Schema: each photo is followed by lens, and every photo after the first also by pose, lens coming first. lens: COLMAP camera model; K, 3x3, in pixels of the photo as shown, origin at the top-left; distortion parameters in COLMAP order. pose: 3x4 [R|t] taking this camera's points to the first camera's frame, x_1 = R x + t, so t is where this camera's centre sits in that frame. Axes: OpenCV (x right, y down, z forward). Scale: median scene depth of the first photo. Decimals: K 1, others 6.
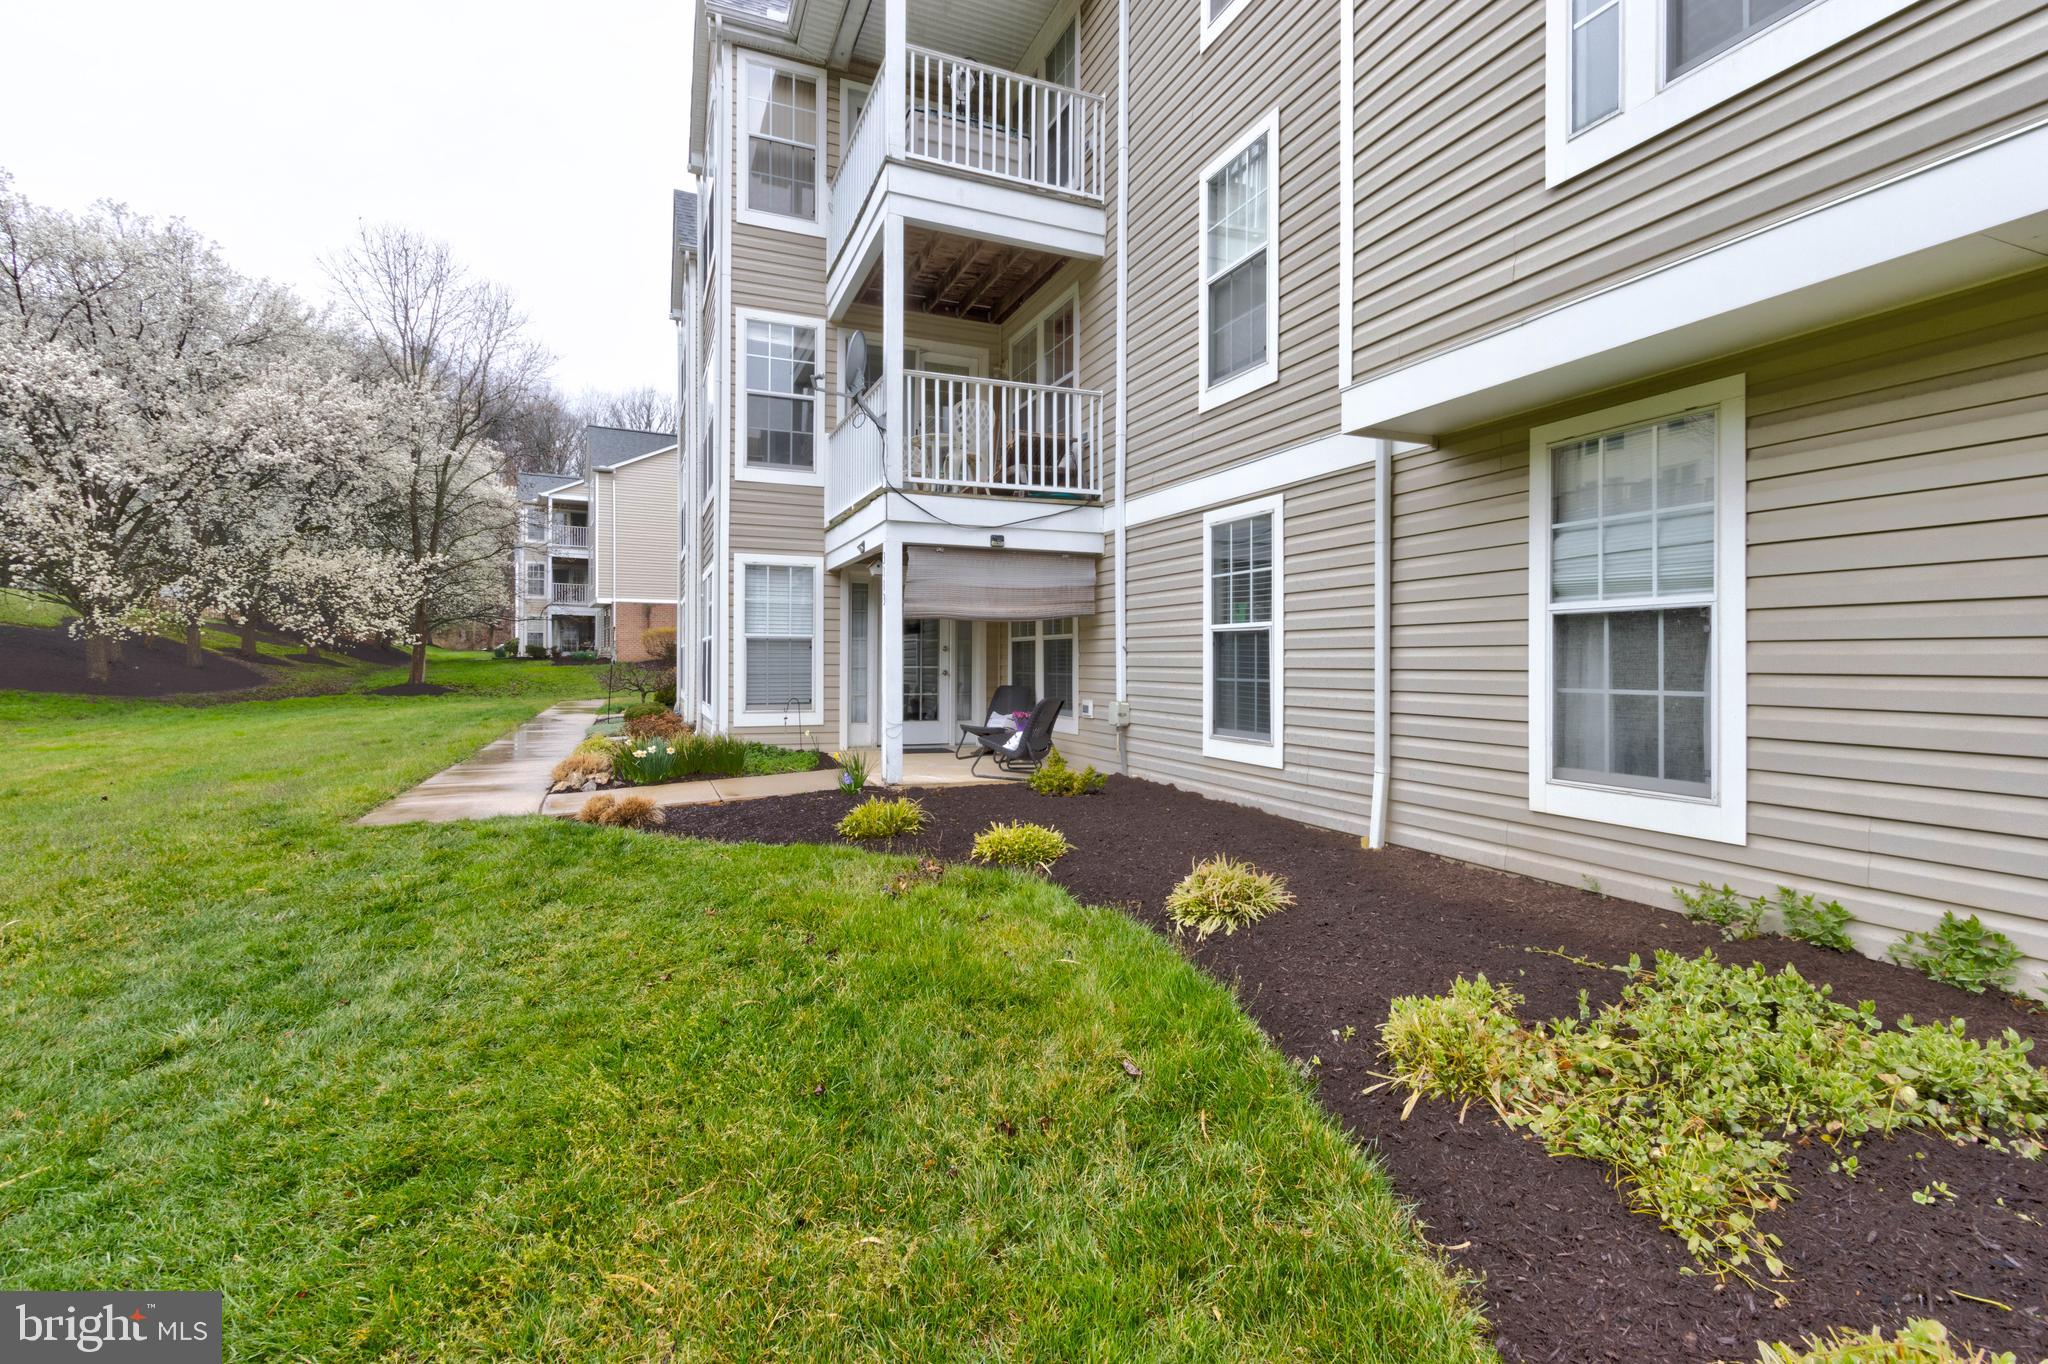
lens RADIAL K [[939.1, 0, 1033.2], [0, 939.1, 661.5], [0, 0, 1]] dist [0.005377, 0.000040]
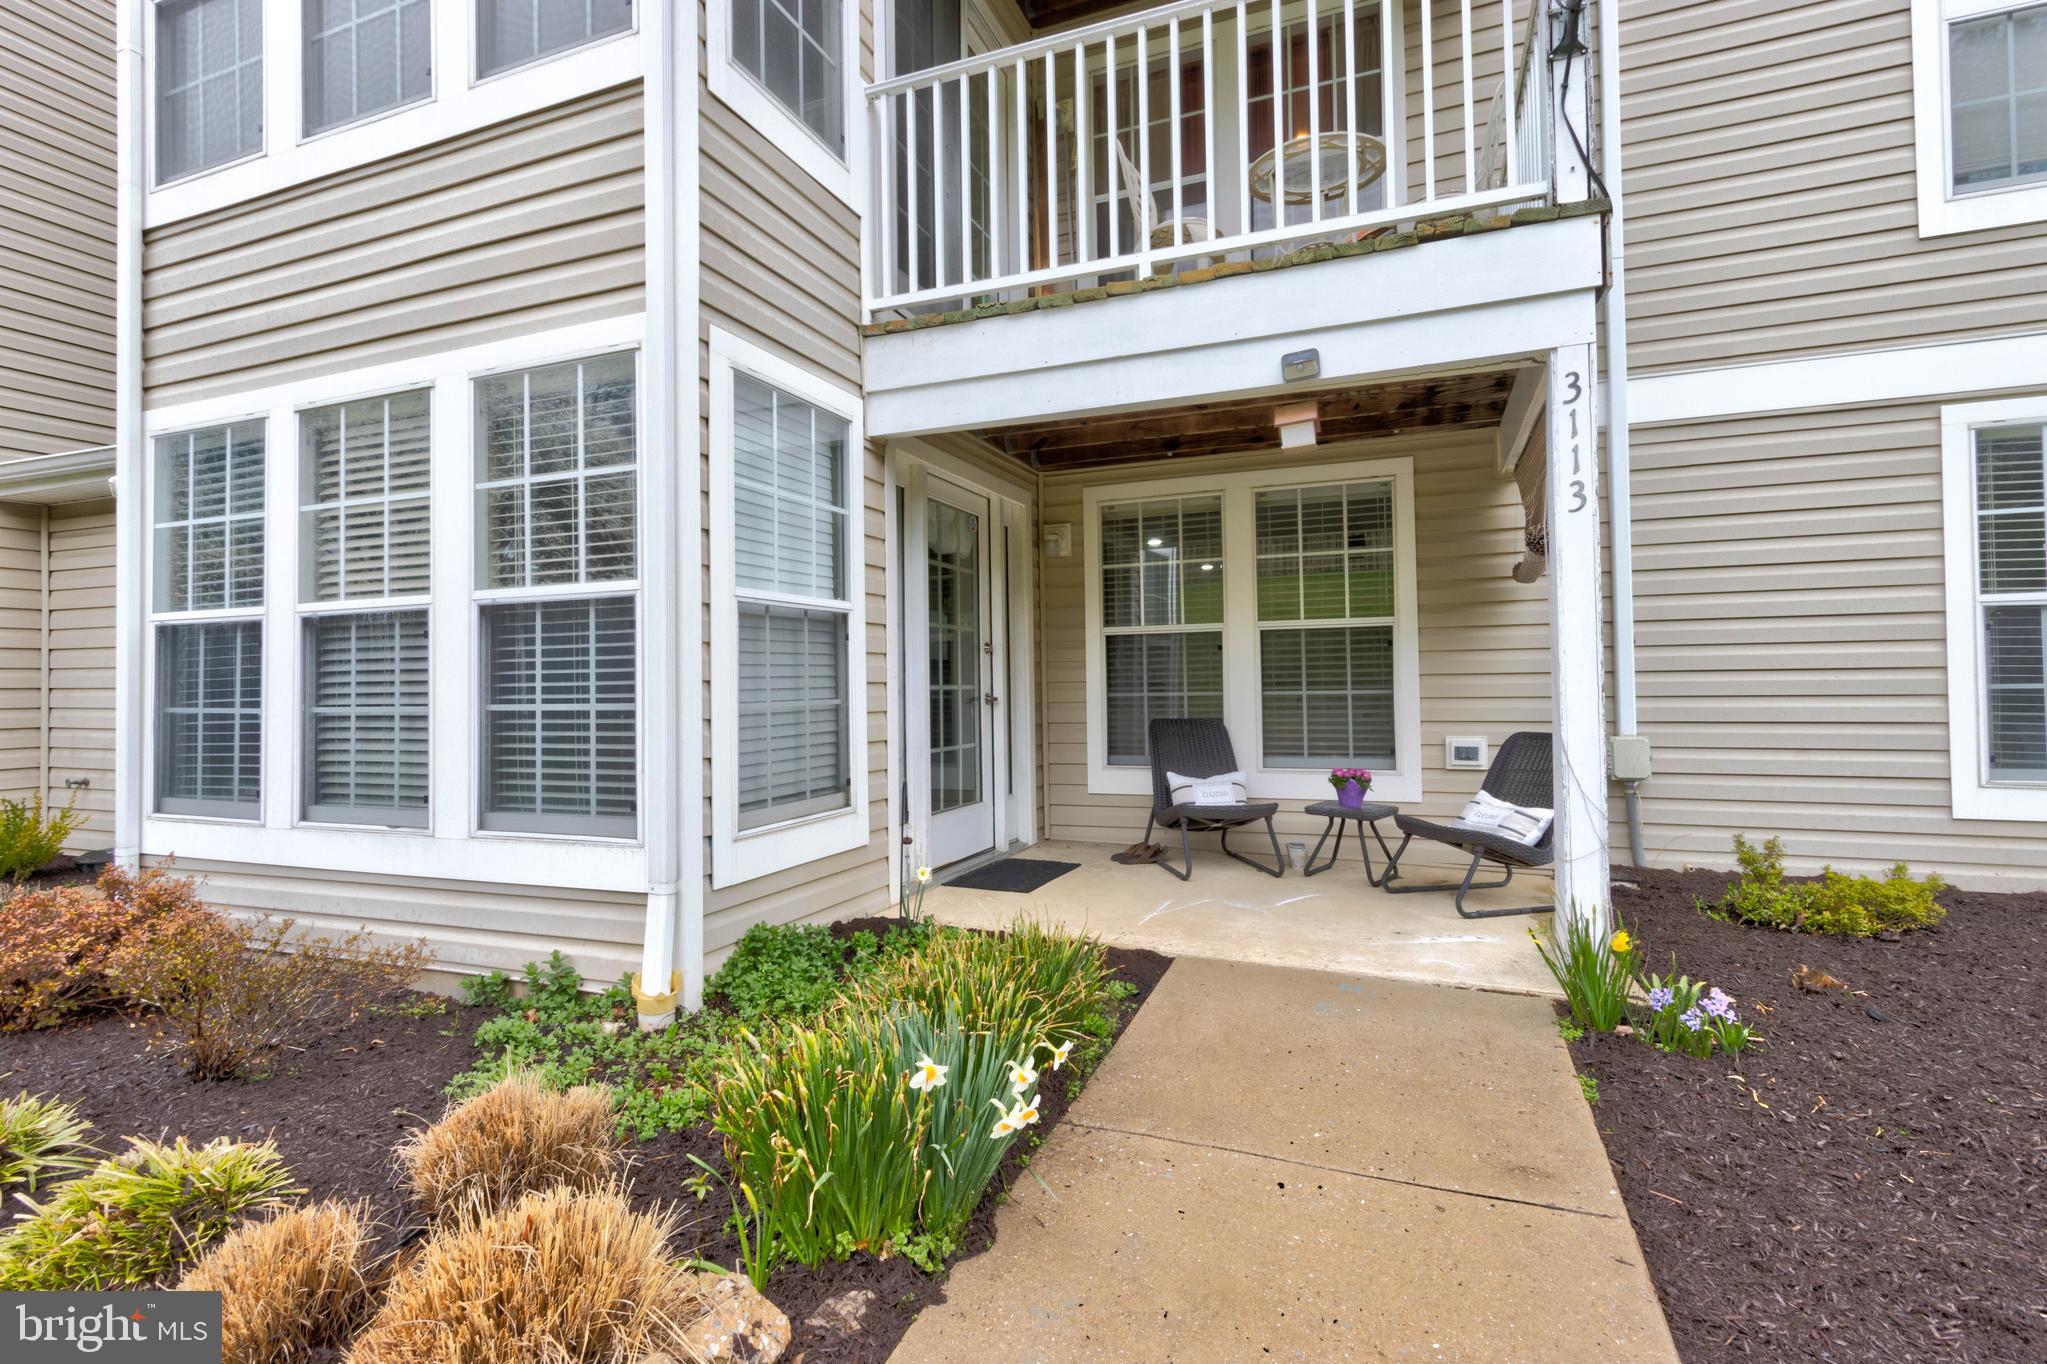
lens RADIAL K [[938.7, 0, 1032.7], [0, 938.7, 661.6], [0, 0, 1]] dist [0.005377, 0.000040]
pose [[0.713441, 0.006972, 0.700681, -0.631787], [0.017660, 0.999454, -0.027926, 0.008312], [-0.700493, 0.032298, 0.712928, 0.976378]]
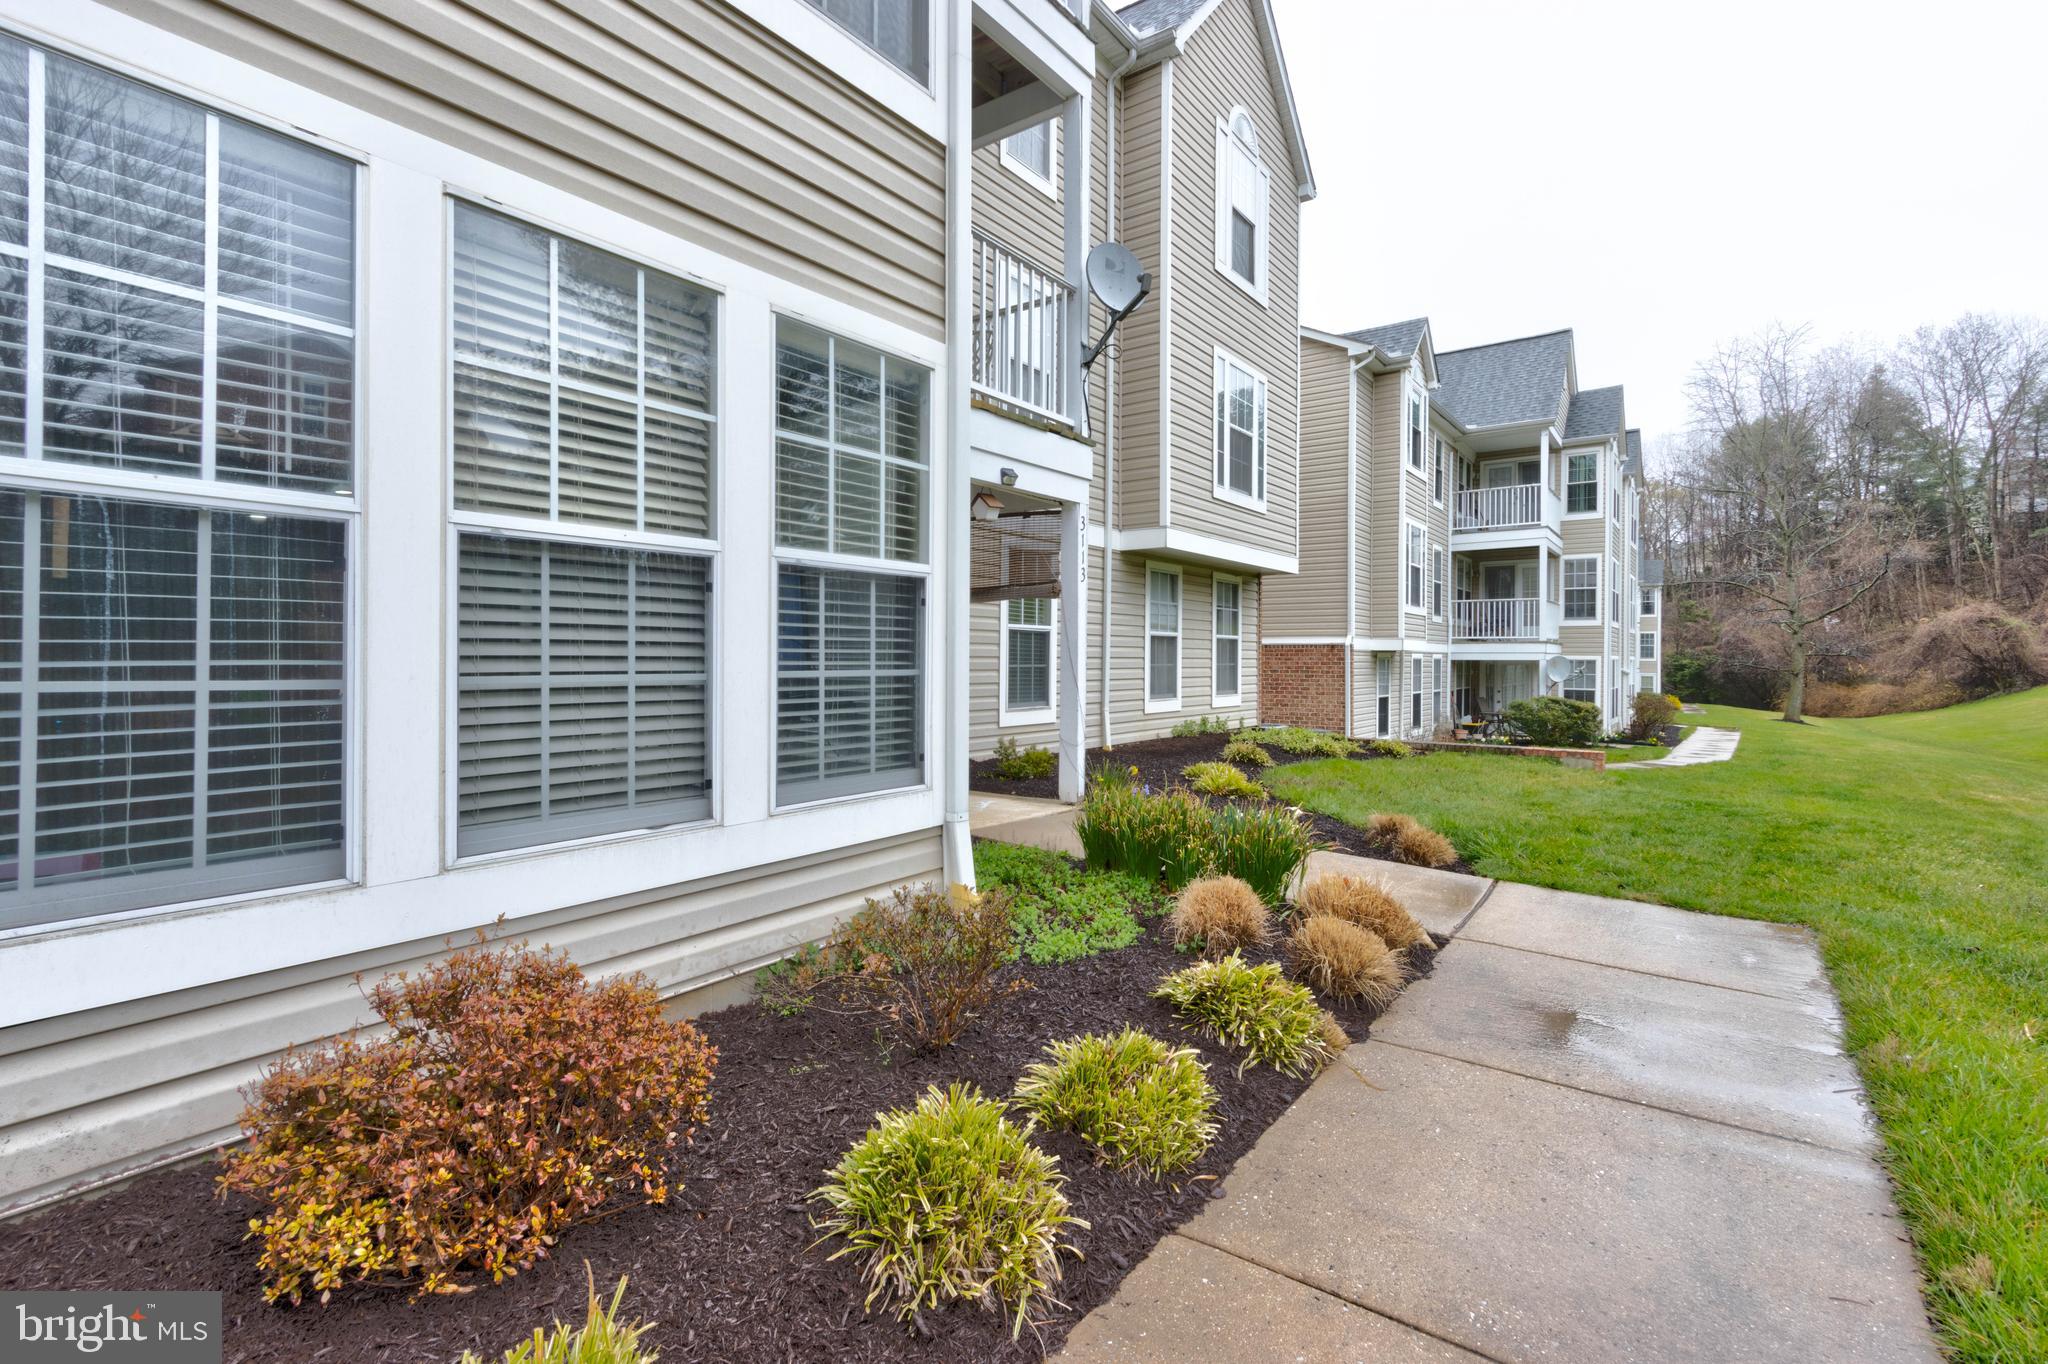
lens RADIAL K [[939.1, 0, 1033.2], [0, 939.1, 661.5], [0, 0, 1]] dist [0.005377, 0.000040]
pose [[-0.495344, -0.002763, 0.868692, -0.866356], [0.001784, 0.999990, 0.004198, 0.006389], [-0.868695, 0.003629, -0.495334, 1.473631]]
